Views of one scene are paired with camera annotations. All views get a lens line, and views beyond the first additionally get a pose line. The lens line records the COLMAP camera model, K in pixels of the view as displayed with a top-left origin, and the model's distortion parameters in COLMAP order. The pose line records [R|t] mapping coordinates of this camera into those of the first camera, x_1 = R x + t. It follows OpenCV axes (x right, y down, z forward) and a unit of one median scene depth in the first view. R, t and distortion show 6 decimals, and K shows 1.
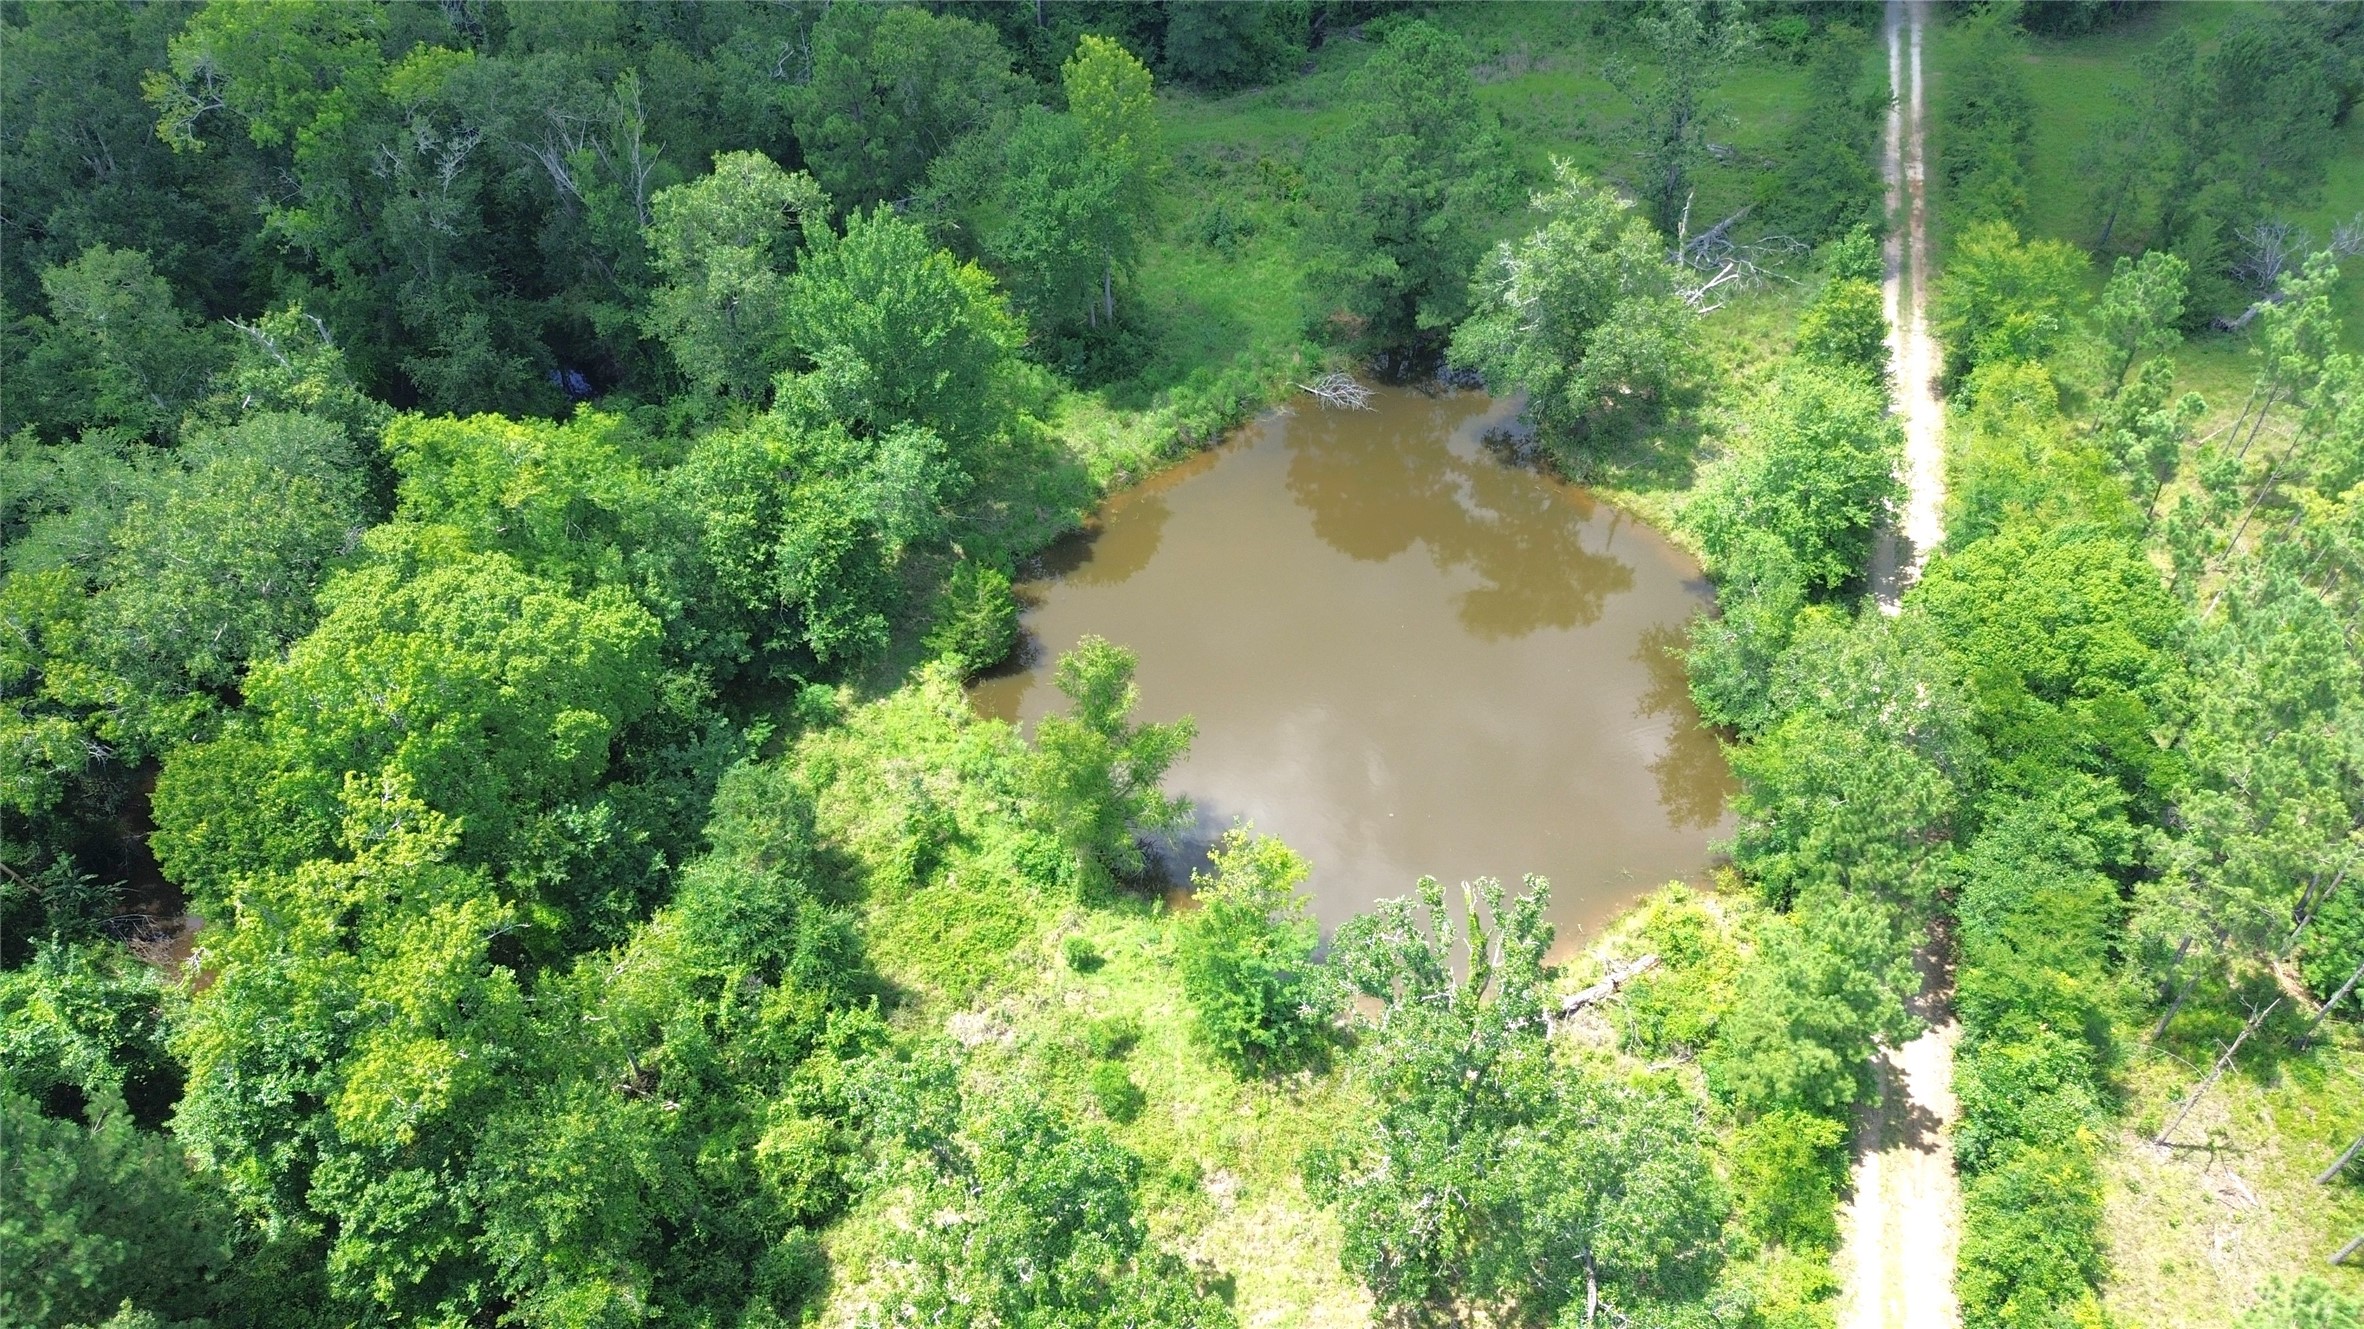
lens RADIAL K [[1690.2, 0, 1187.4], [0, 1690.2, 672.8], [0, 0, 1]] dist [0.066183, -0.077078]
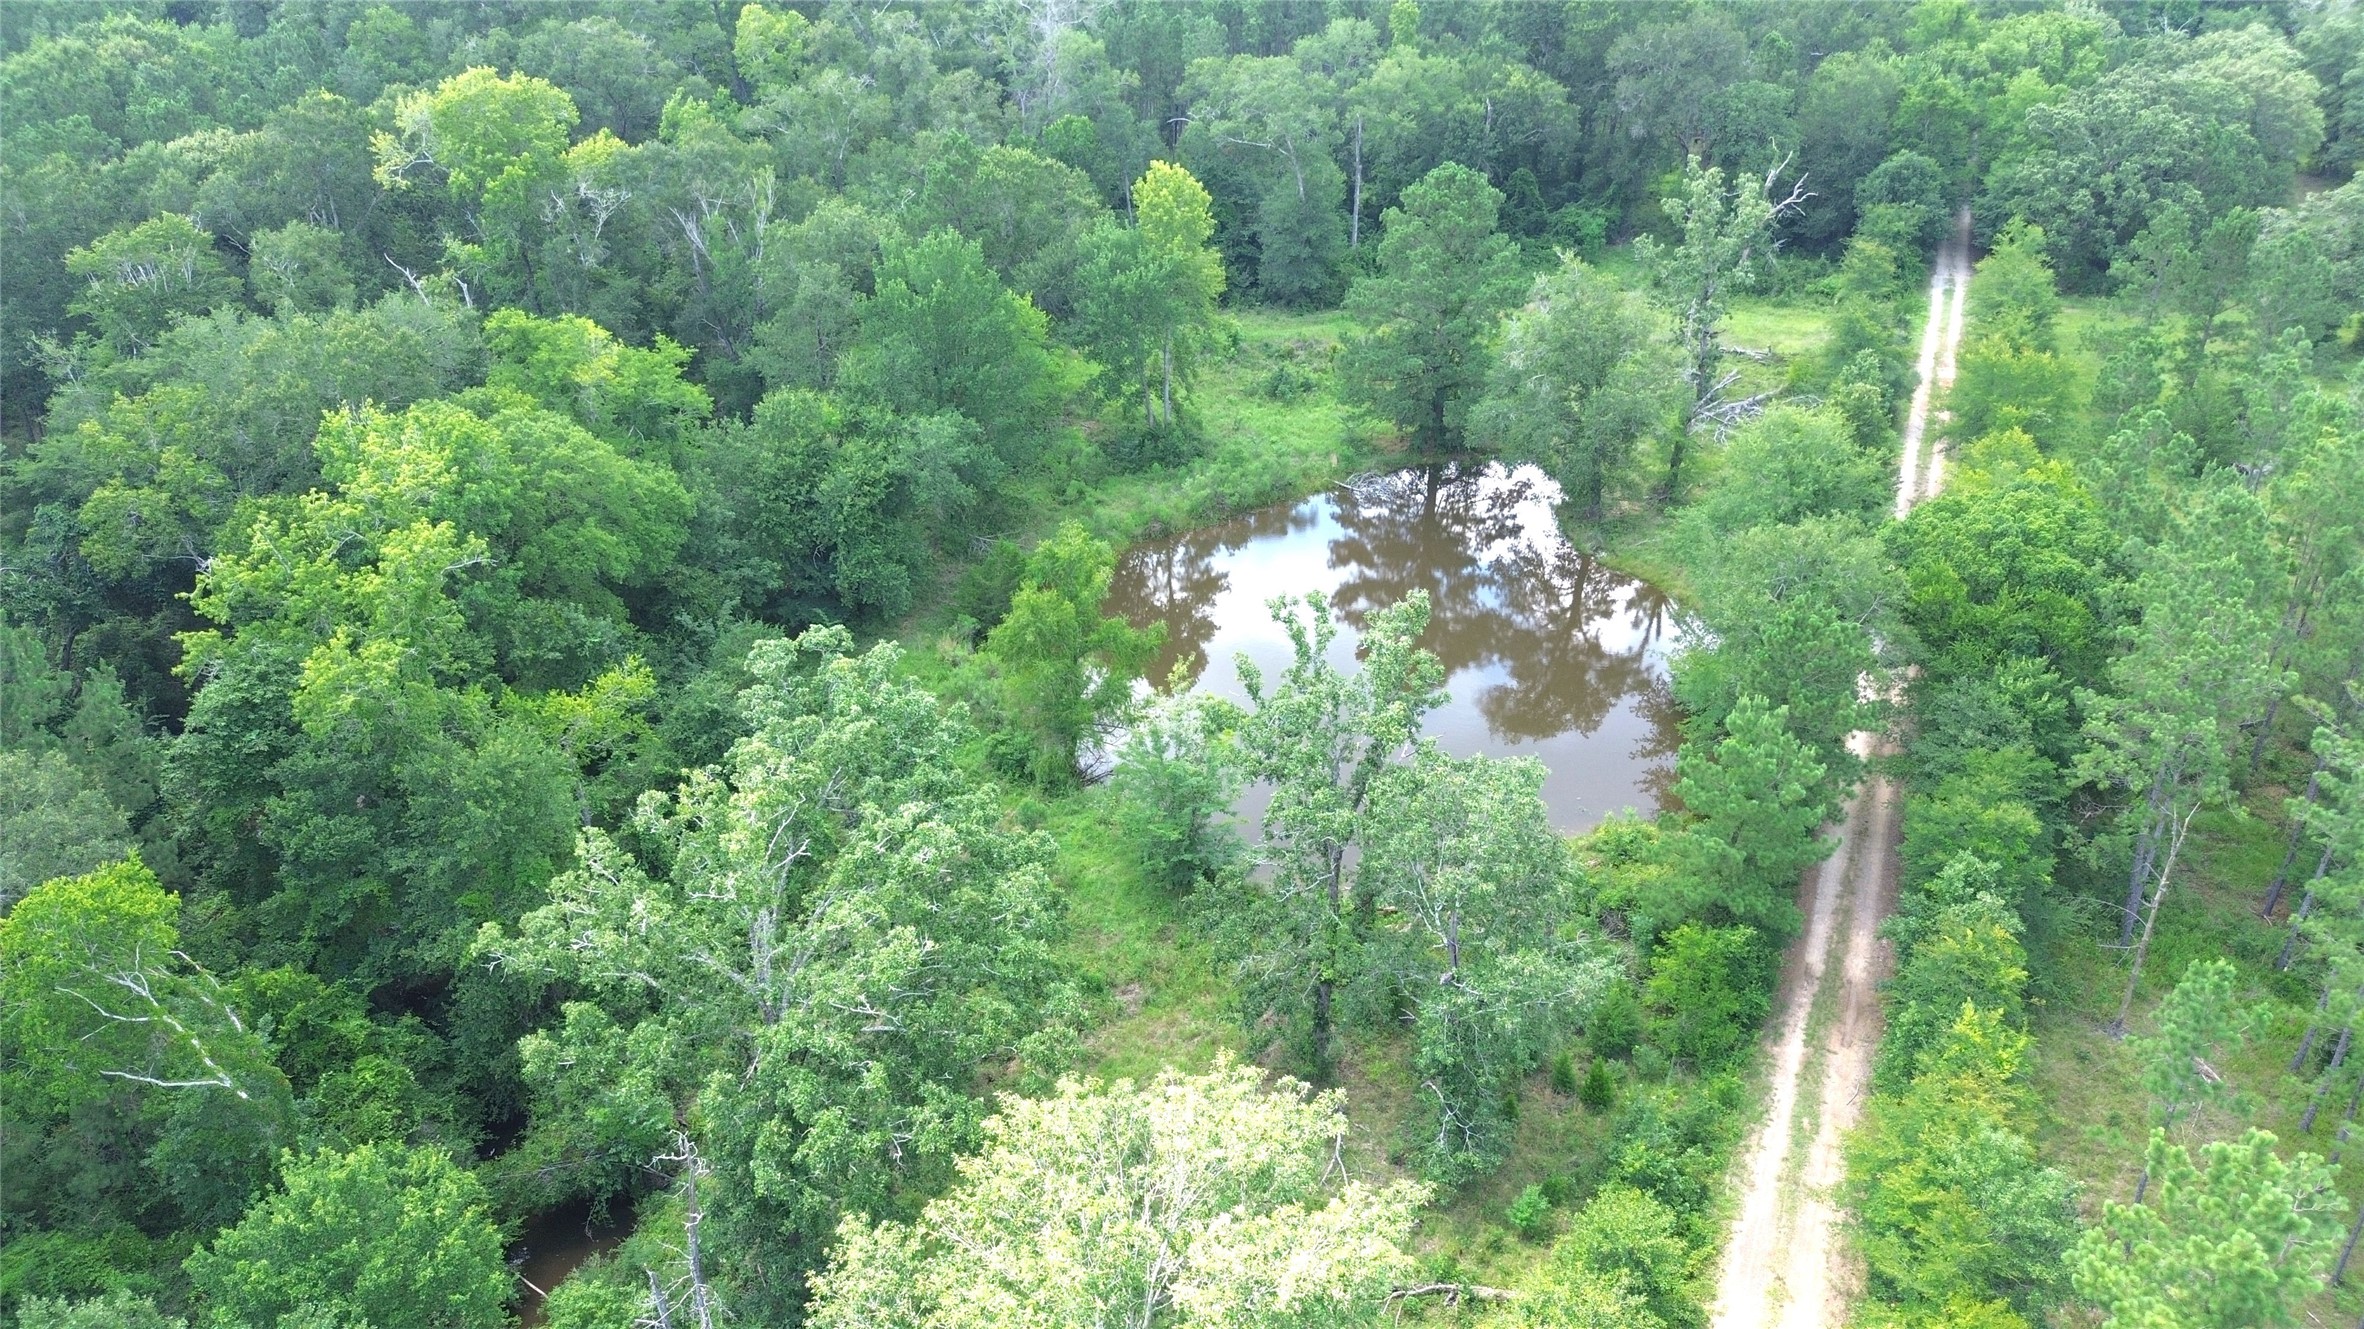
lens RADIAL K [[1698.4, 0, 1184.4], [0, 1698.4, 657.6], [0, 0, 1]] dist [0.071763, -0.098660]
pose [[0.992687, 0.055063, -0.107430, 0.129011], [-0.083248, 0.956712, -0.278876, 0.340037], [0.087424, 0.285780, 0.954299, -0.010058]]
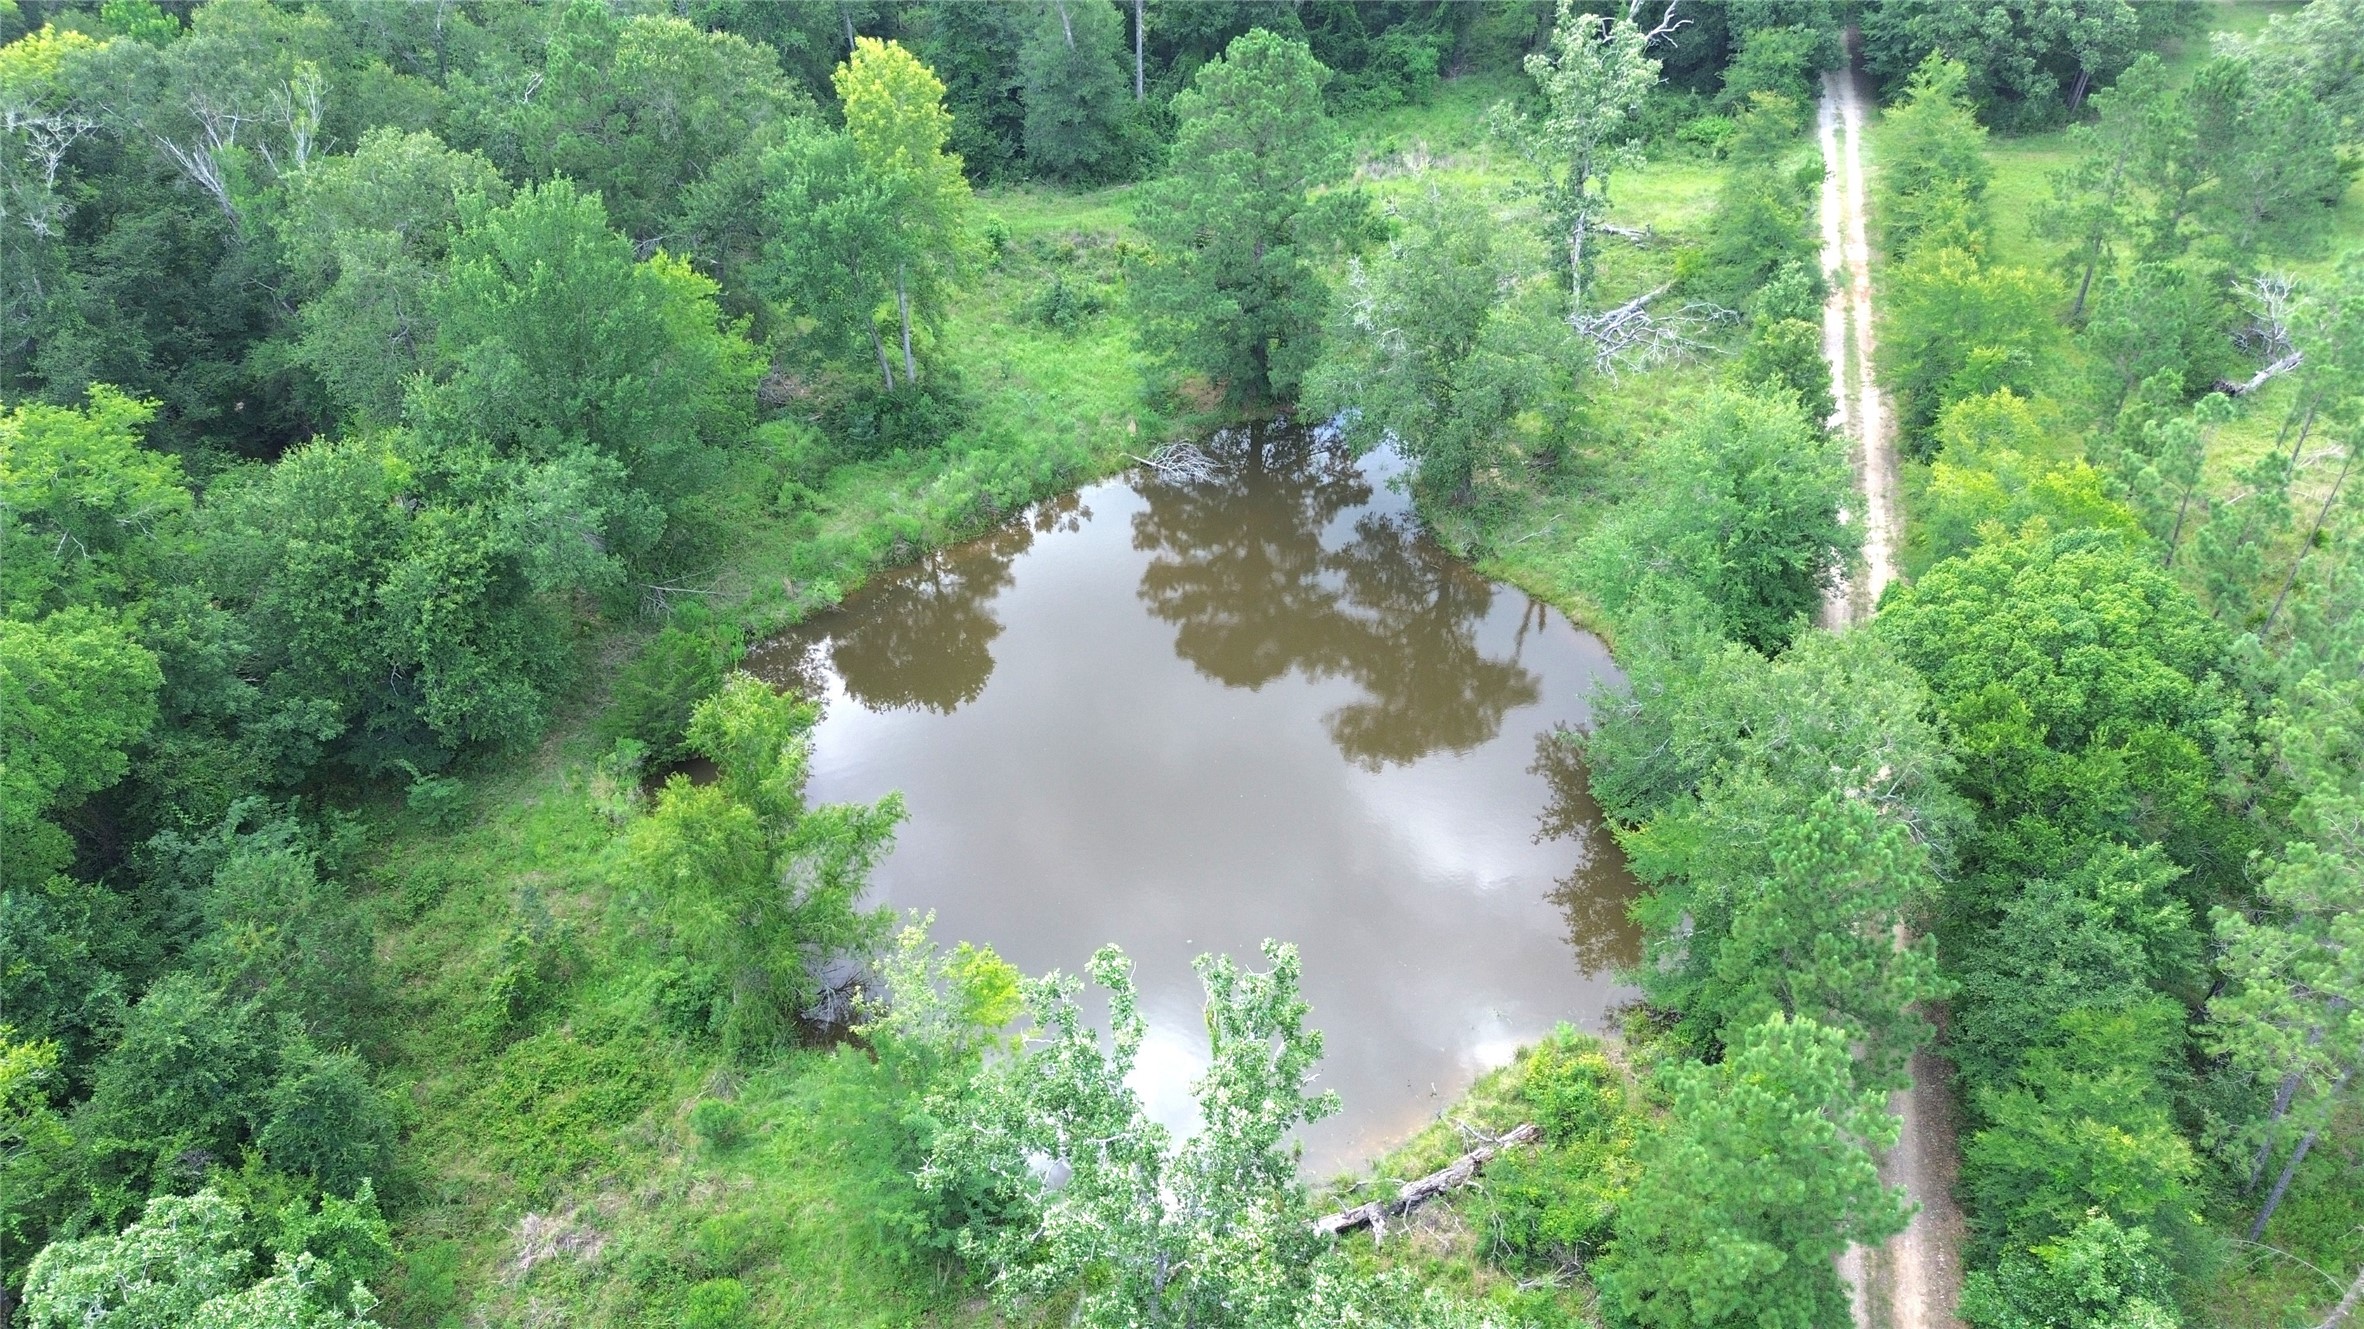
lens RADIAL K [[1698.4, 0, 1184.4], [0, 1698.4, 657.6], [0, 0, 1]] dist [0.071763, -0.098660]
pose [[0.999997, -0.001592, 0.001658, 0.123879], [0.001834, 0.987438, -0.157994, 0.083470], [-0.001386, 0.157997, 0.987439, 0.258729]]
